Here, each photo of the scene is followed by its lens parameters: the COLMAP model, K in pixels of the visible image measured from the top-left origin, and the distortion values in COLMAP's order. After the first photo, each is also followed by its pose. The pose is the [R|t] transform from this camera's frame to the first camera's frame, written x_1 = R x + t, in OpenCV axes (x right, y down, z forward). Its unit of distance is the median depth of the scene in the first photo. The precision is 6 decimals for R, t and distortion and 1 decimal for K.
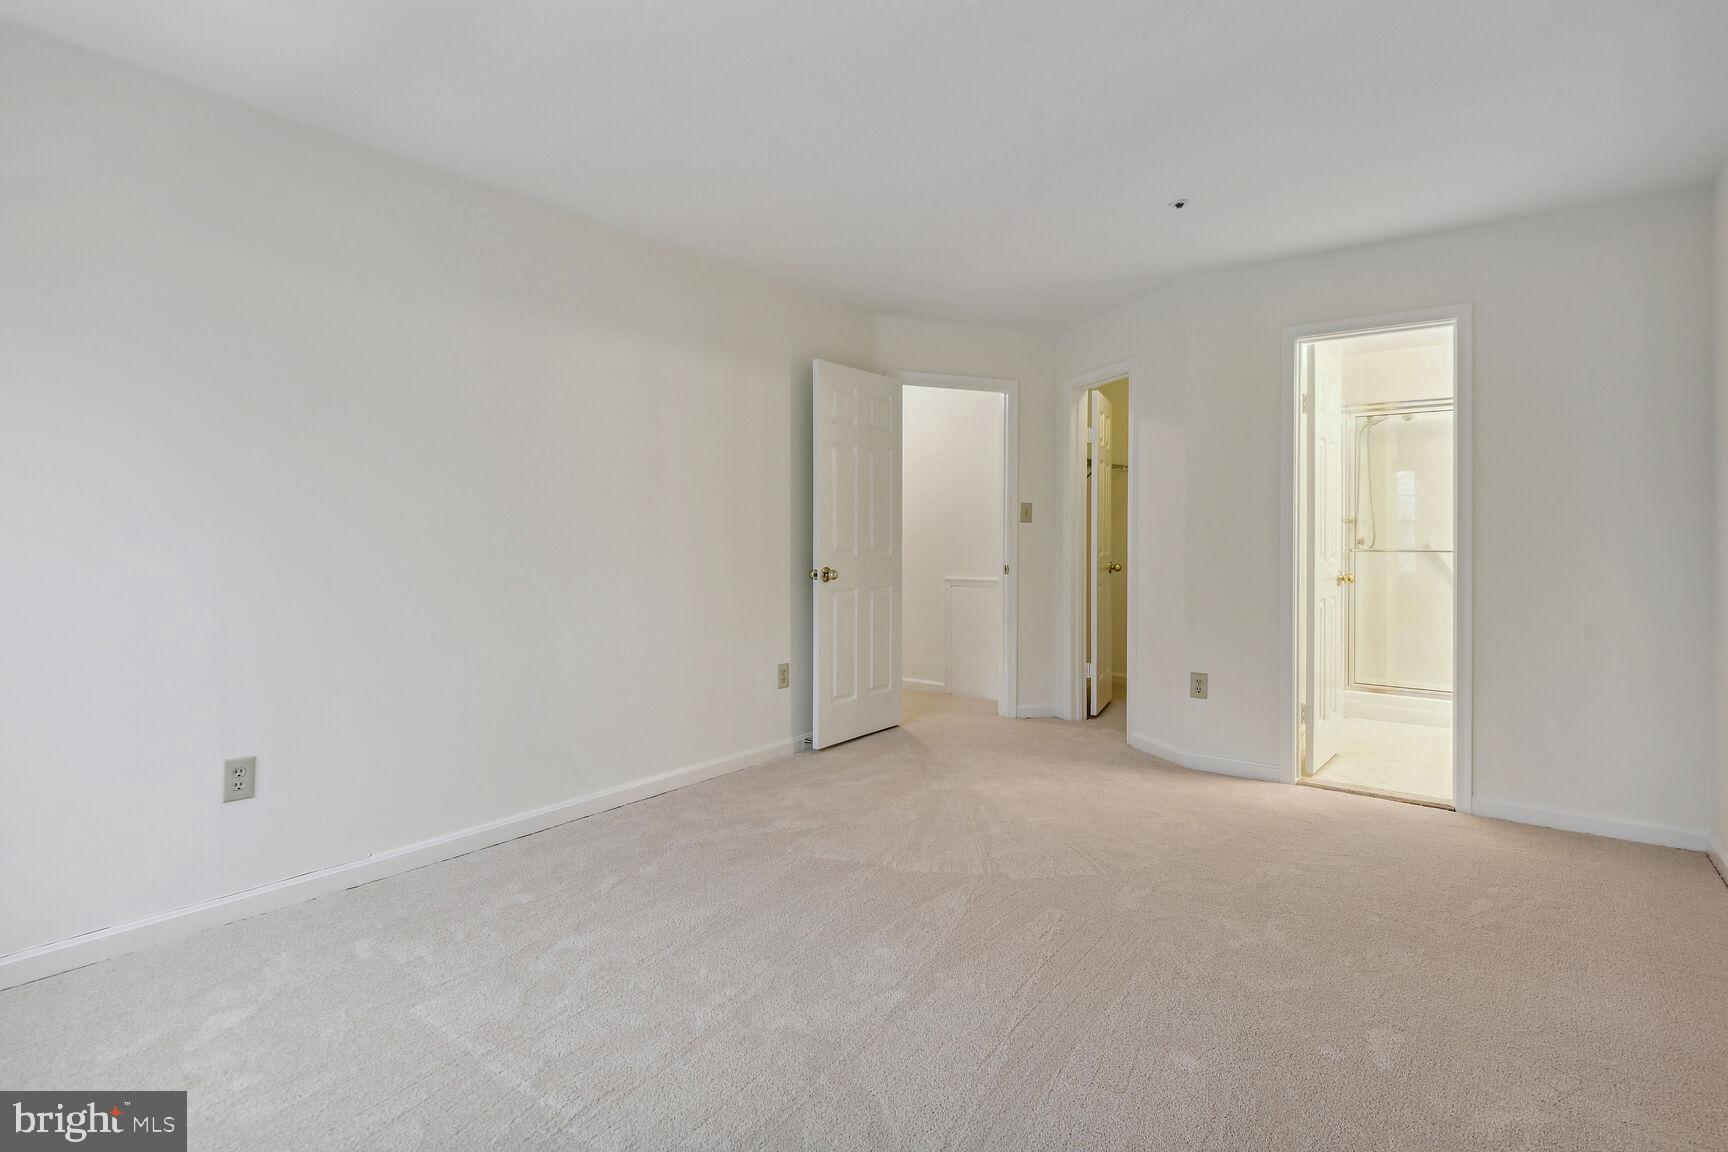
lens RADIAL K [[835.5, 0, 864.8], [0, 835.5, 551.2], [0, 0, 1]] dist [0.019901, -0.000028]
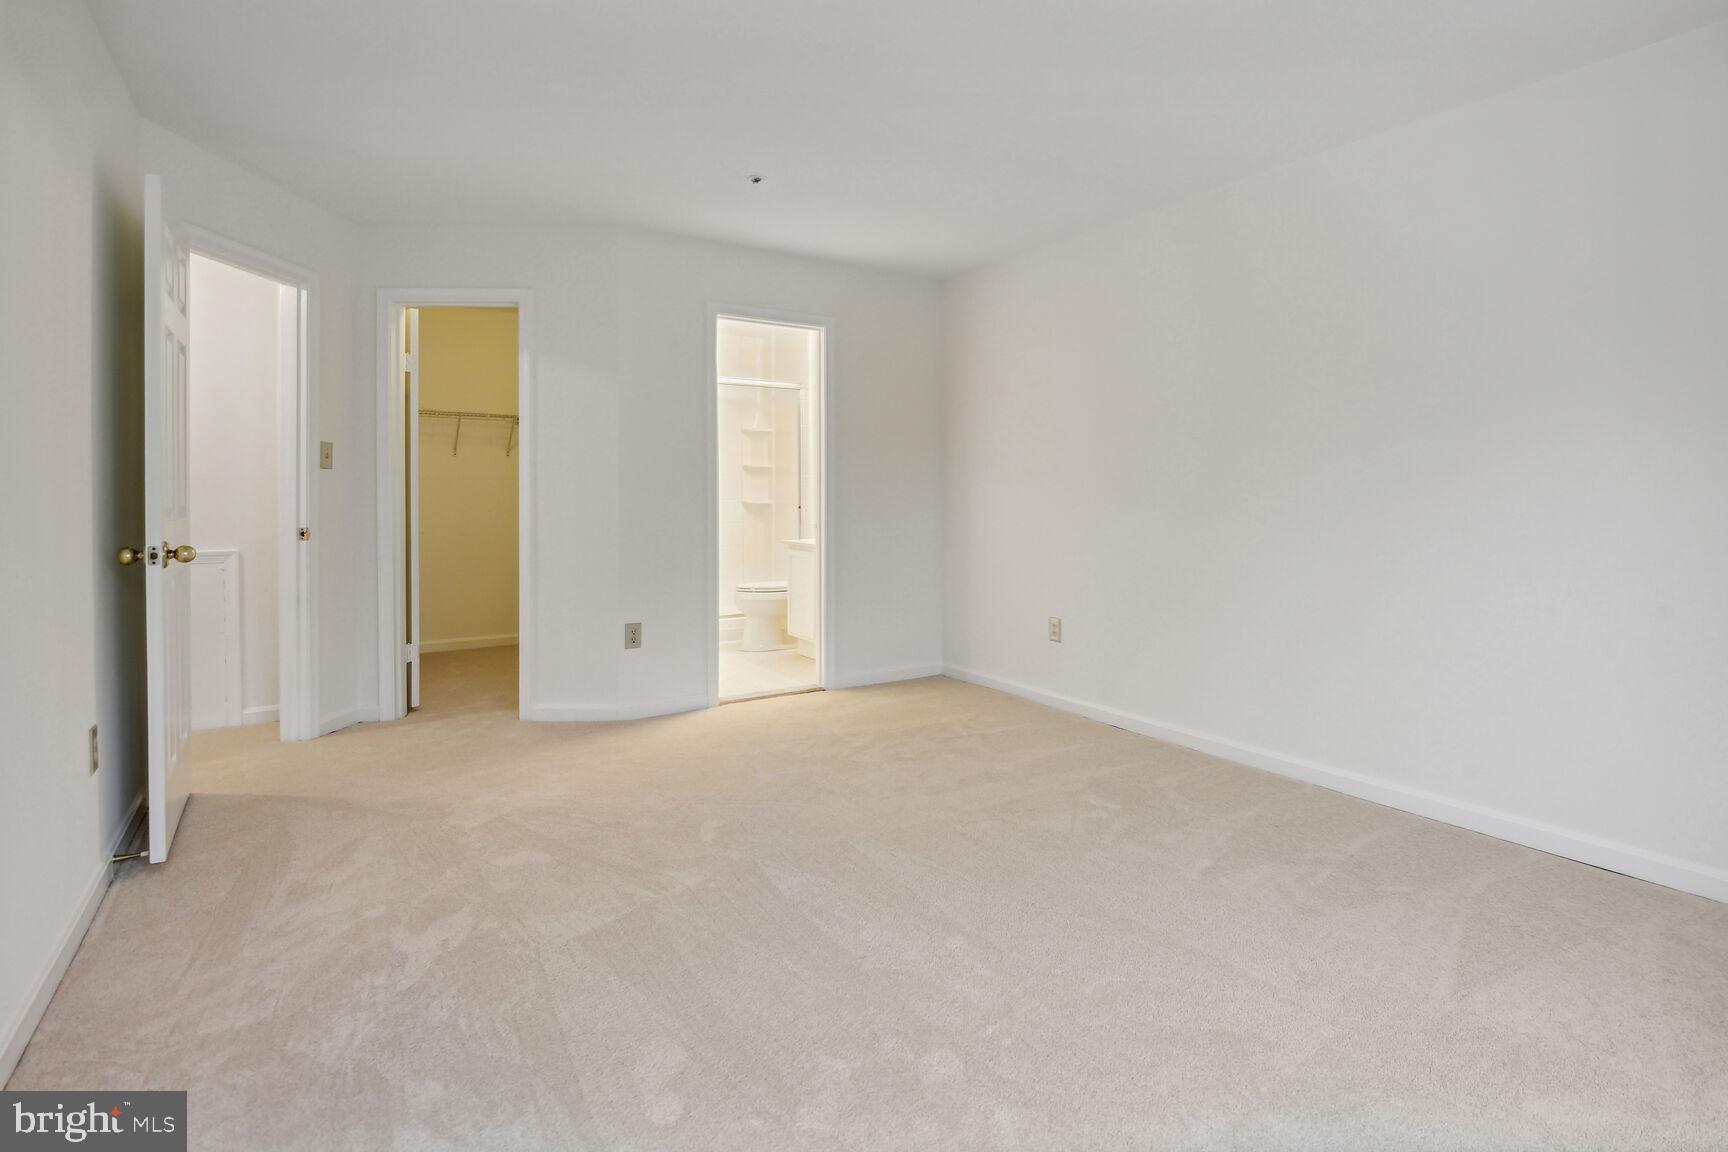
lens RADIAL K [[881.8, 0, 868.0], [0, 881.8, 496.7], [0, 0, 1]] dist [-0.000317, -0.000111]
pose [[0.333116, -0.006728, 0.942862, -0.456423], [0.019025, 0.999819, 0.000413, -0.001340], [-0.942694, 0.017801, 0.333183, 0.345867]]
